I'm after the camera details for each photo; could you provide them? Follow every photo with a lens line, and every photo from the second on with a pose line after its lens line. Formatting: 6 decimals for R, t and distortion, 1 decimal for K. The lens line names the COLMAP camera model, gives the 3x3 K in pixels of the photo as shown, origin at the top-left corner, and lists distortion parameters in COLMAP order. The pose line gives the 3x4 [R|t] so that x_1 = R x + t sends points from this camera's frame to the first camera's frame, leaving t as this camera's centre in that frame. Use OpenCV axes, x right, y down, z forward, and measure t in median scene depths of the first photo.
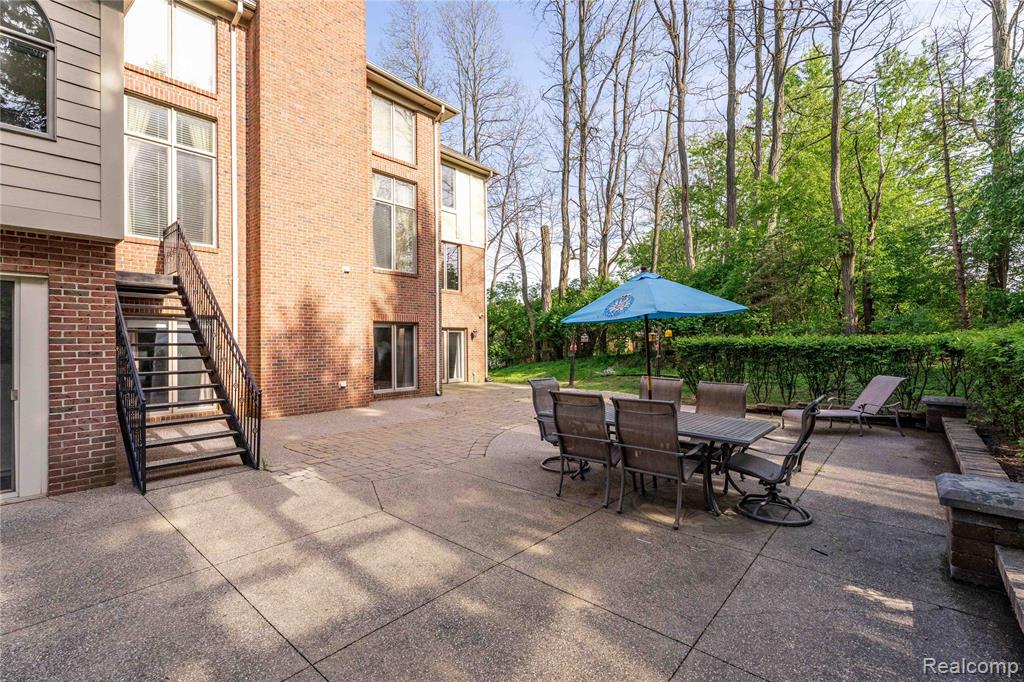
lens RADIAL K [[452.7, 0, 511.7], [0, 452.7, 338.0], [0, 0, 1]] dist [0.002871, -0.000413]
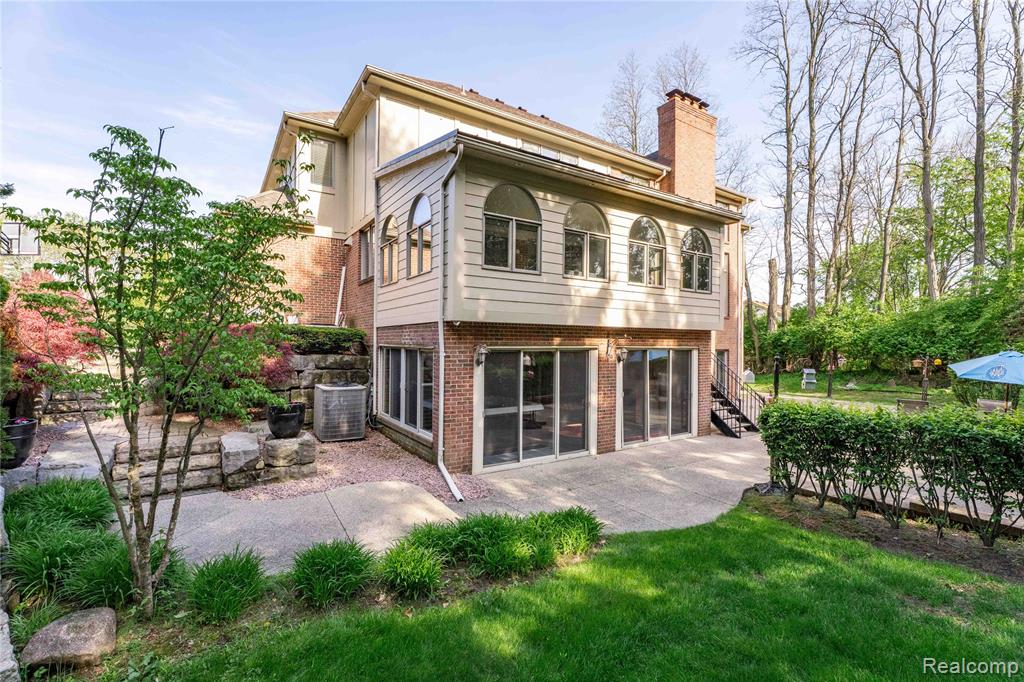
lens RADIAL K [[451.9, 0, 512.0], [0, 451.9, 341.0], [0, 0, 1]] dist [0.001045, -0.000056]
pose [[0.962936, 0.015158, -0.269304, -0.622135], [-0.014294, 0.999884, 0.005169, -0.076125], [0.269351, -0.001128, 0.963041, -0.750286]]
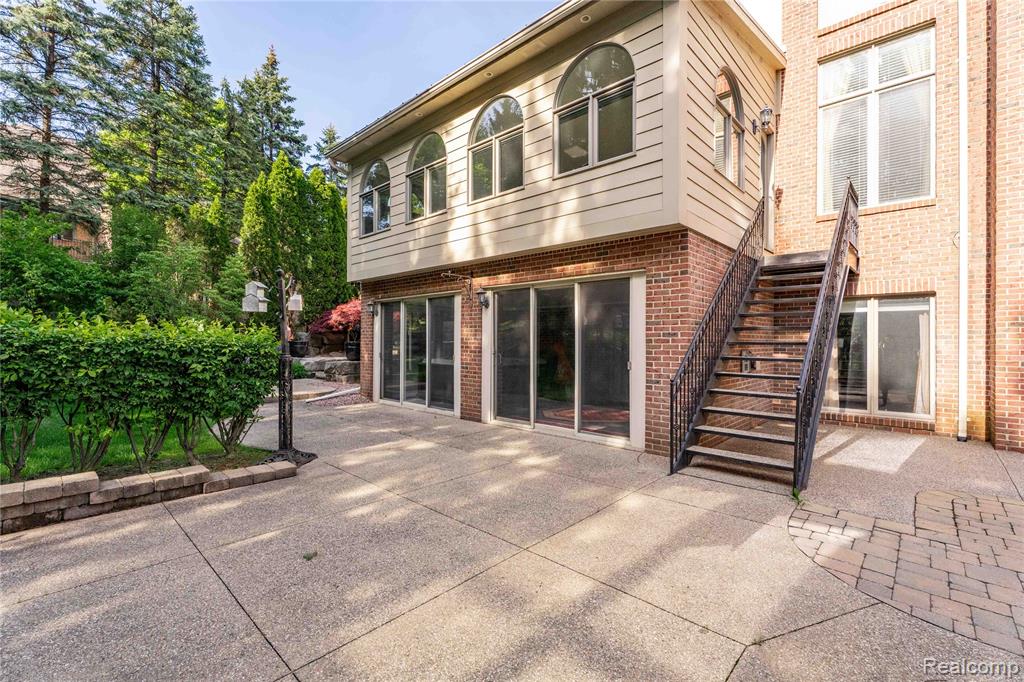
lens RADIAL K [[451.9, 0, 512.0], [0, 451.9, 341.0], [0, 0, 1]] dist [0.001045, -0.000056]
pose [[-0.031534, 0.008572, -0.999466, 0.087212], [0.002563, 0.999961, 0.008495, 0.019591], [0.999499, -0.002294, -0.031554, 0.318135]]
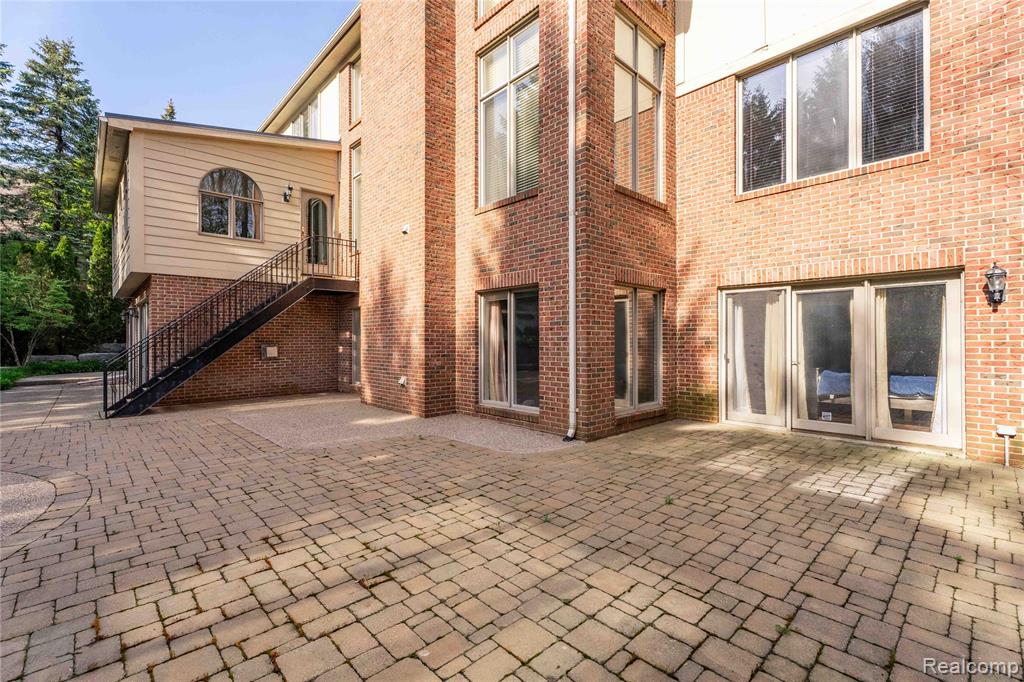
lens RADIAL K [[452.7, 0, 511.7], [0, 452.7, 338.0], [0, 0, 1]] dist [0.002871, -0.000413]
pose [[-0.098759, 0.006628, -0.995089, 0.381715], [0.015563, 0.999866, 0.005116, 0.030211], [0.994990, -0.014981, -0.098849, 1.296823]]
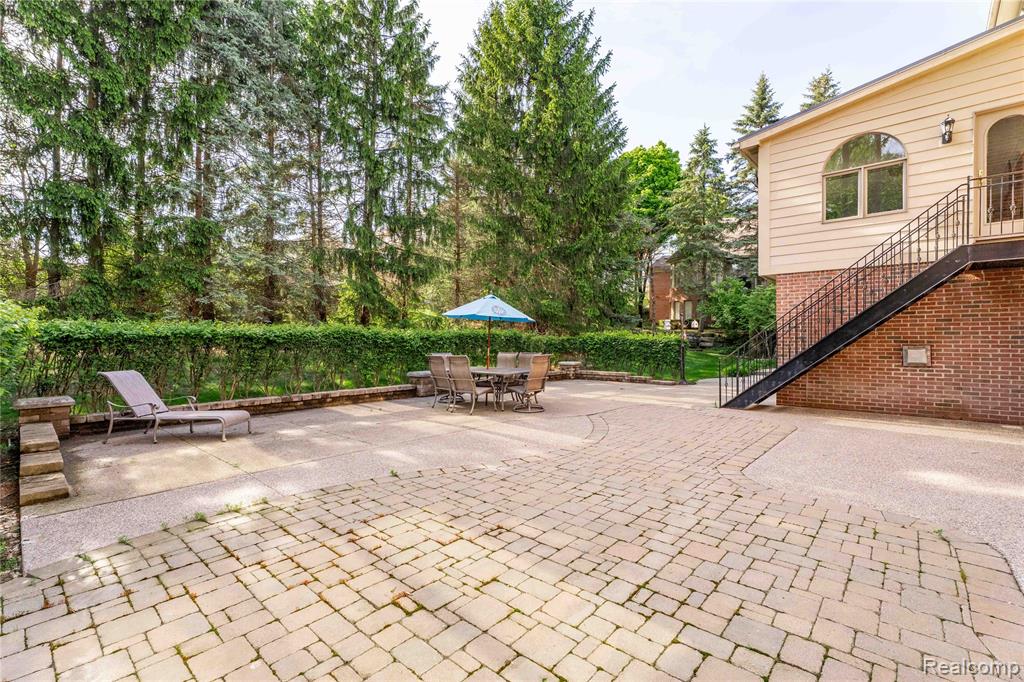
lens RADIAL K [[452.7, 0, 511.7], [0, 452.7, 338.0], [0, 0, 1]] dist [0.002871, -0.000413]
pose [[-0.999755, 0.009701, 0.019910, 0.078155], [0.009446, 0.999873, -0.012855, 0.031365], [-0.020032, -0.012663, -0.999719, 1.429890]]
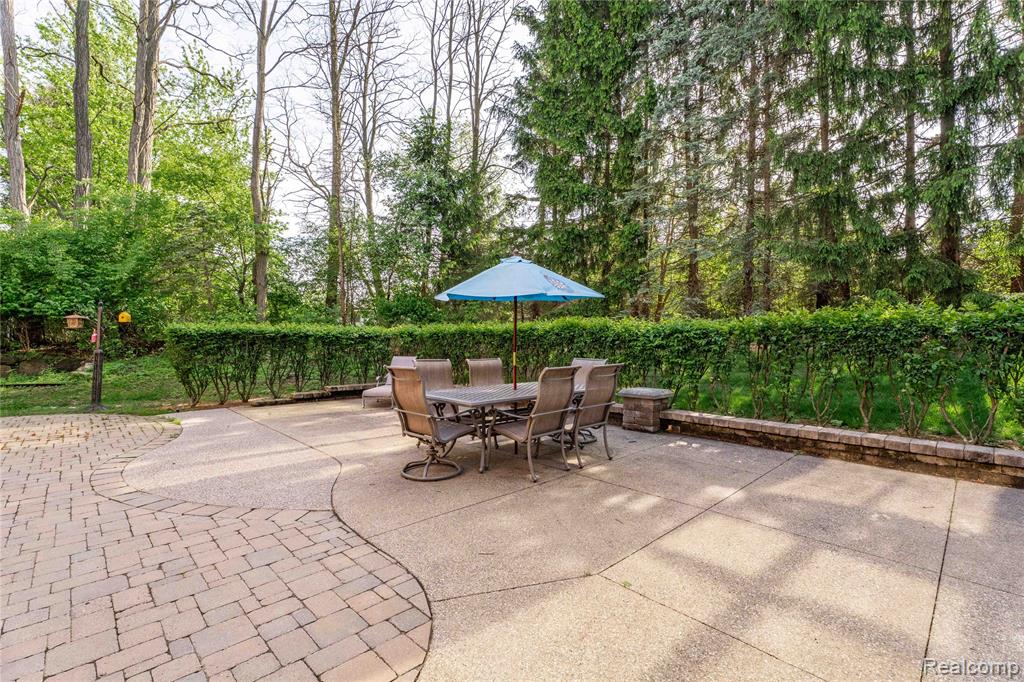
lens RADIAL K [[439.8, 0, 538.5], [0, 439.8, 339.1], [0, 0, 1]] dist [0.001626, 0.000039]
pose [[0.062114, 0.009196, 0.998027, -0.374937], [-0.010845, 0.999905, -0.008539, 0.029319], [-0.998010, -0.010293, 0.062208, 0.438939]]
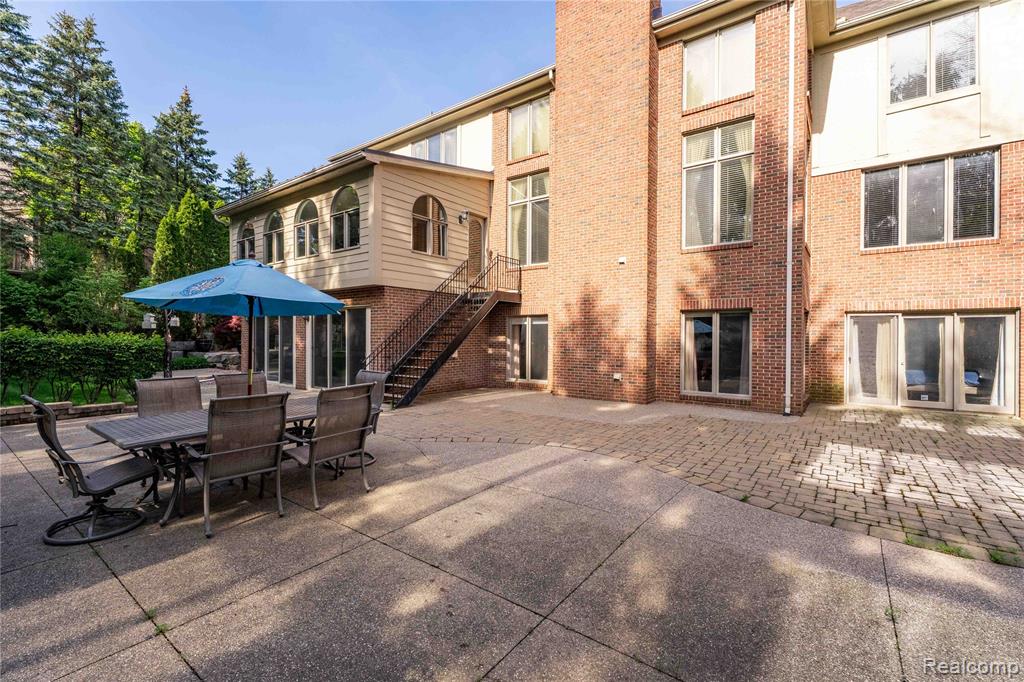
lens RADIAL K [[452.7, 0, 511.7], [0, 452.7, 338.0], [0, 0, 1]] dist [0.002871, -0.000413]
pose [[0.076123, 0.013100, -0.997012, 0.620716], [0.003671, 0.999903, 0.013418, 0.003379], [0.997092, -0.004682, 0.076068, 0.713522]]
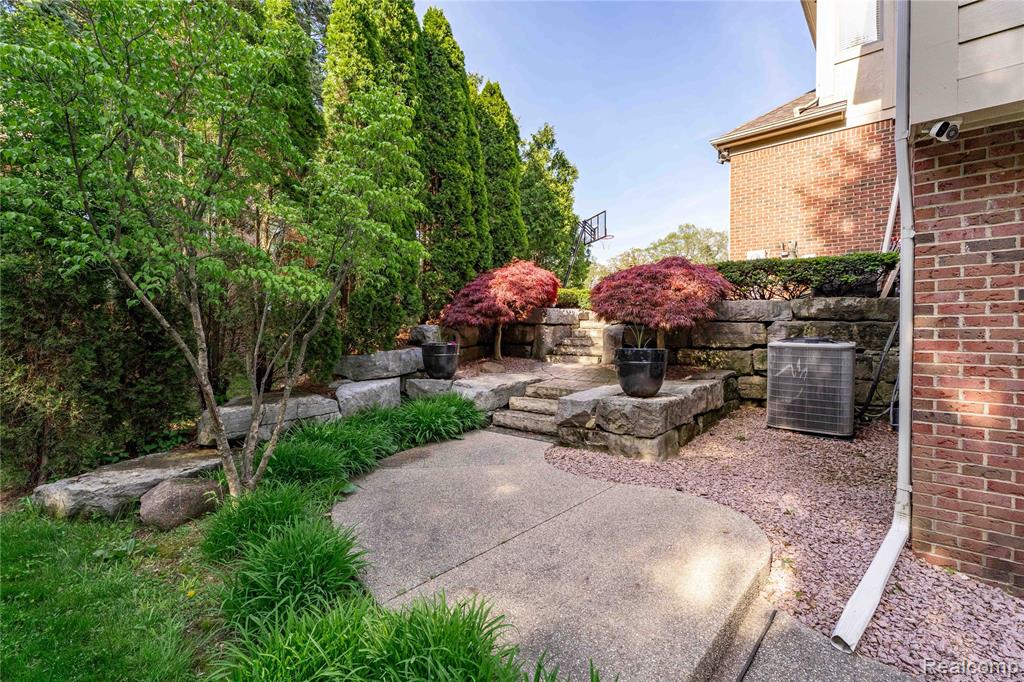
lens RADIAL K [[452.7, 0, 511.7], [0, 452.7, 338.0], [0, 0, 1]] dist [0.002871, -0.000413]
pose [[0.014722, 0.026739, -0.999534, -0.657148], [0.008666, 0.999601, 0.026869, 0.005325], [0.999854, -0.009058, 0.014484, -0.308268]]
